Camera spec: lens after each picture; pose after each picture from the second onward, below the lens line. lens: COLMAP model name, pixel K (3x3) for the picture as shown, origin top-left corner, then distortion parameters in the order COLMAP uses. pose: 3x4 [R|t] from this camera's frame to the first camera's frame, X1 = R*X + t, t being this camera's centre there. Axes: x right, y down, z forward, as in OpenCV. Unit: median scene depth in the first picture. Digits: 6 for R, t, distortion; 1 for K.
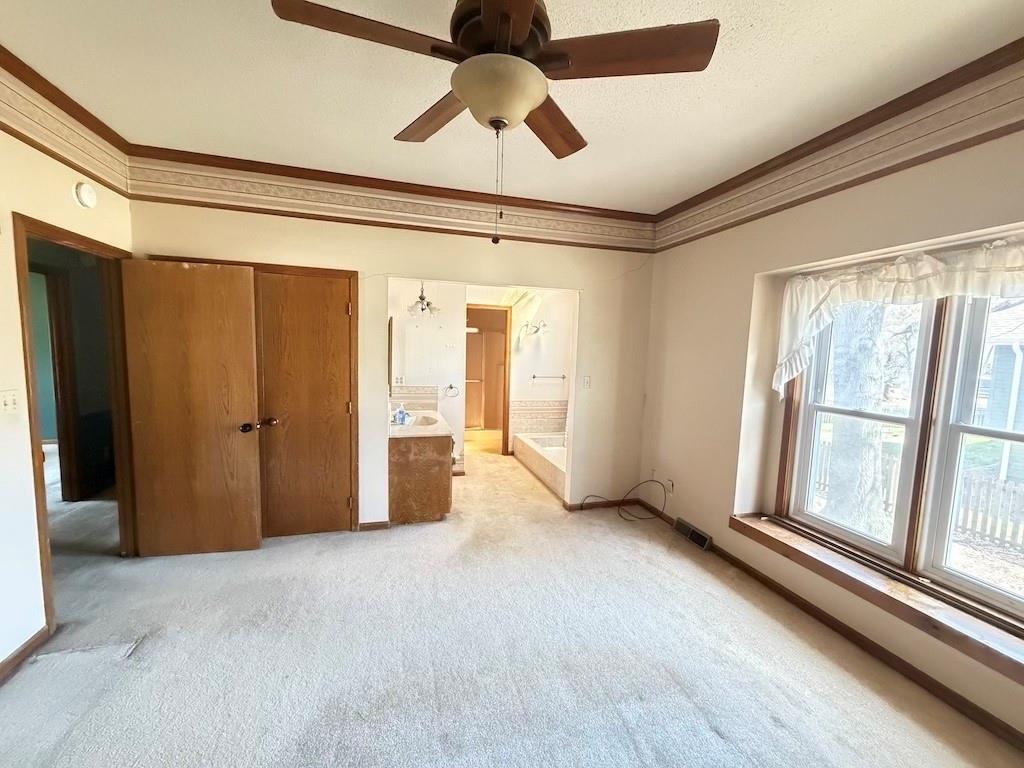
lens RADIAL K [[407.5, 0, 511.3], [0, 407.5, 387.3], [0, 0, 1]] dist [0.000758, -0.000118]
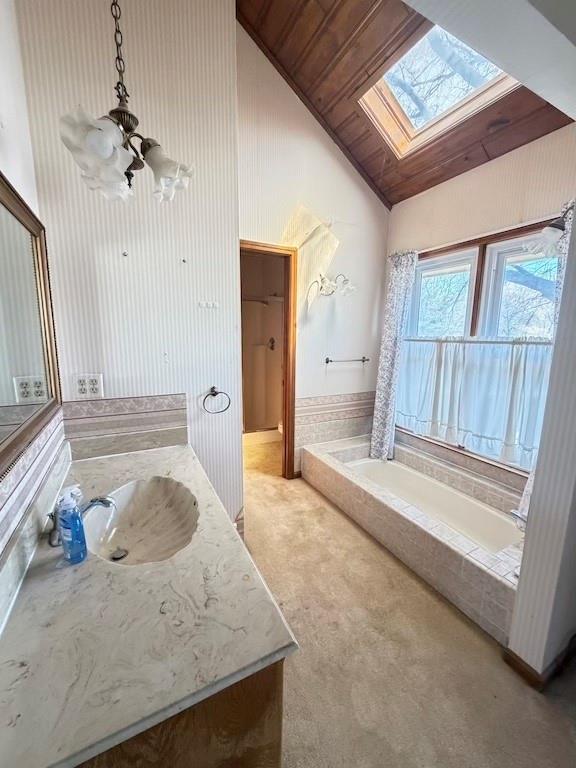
lens RADIAL K [[305.6, 0, 285.3], [0, 305.6, 380.2], [0, 0, 1]] dist [0.000758, -0.000118]
pose [[0.983018, -0.045752, 0.177714, -0.107708], [0.035249, 0.997465, 0.061815, -0.028229], [-0.180092, -0.054501, 0.982139, 0.532744]]
